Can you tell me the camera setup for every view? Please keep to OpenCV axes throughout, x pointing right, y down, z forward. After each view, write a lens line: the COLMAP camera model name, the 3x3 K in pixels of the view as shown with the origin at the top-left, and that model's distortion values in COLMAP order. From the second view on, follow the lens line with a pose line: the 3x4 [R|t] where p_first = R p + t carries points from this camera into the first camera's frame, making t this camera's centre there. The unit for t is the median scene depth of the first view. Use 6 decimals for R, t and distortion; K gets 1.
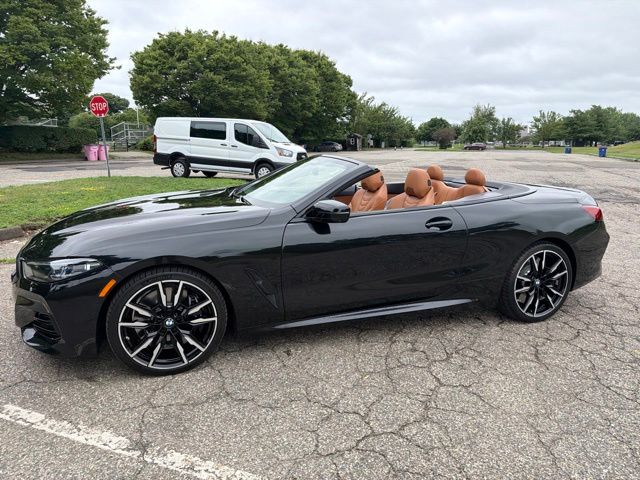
lens RADIAL K [[447.7, 0, 317.8], [0, 447.7, 241.3], [0, 0, 1]] dist [0.031851, -0.041980]
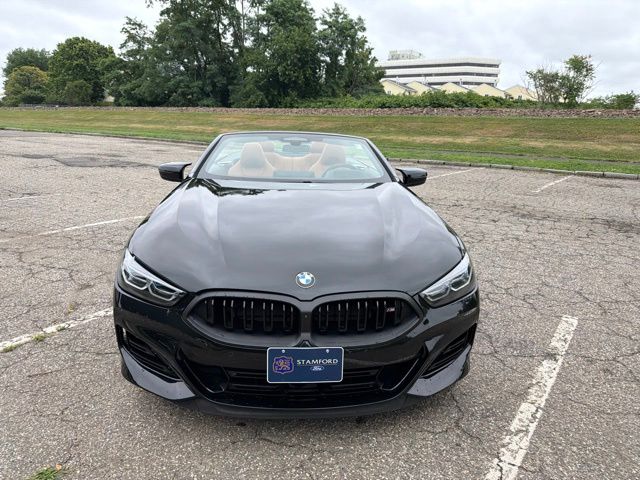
lens RADIAL K [[447.7, 0, 317.7], [0, 447.7, 246.7], [0, 0, 1]] dist [0.031851, -0.041980]
pose [[0.277140, -0.259050, 0.925249, -0.248697], [0.184194, 0.959433, 0.213449, -0.038450], [-0.943009, 0.111270, 0.313613, 0.170952]]
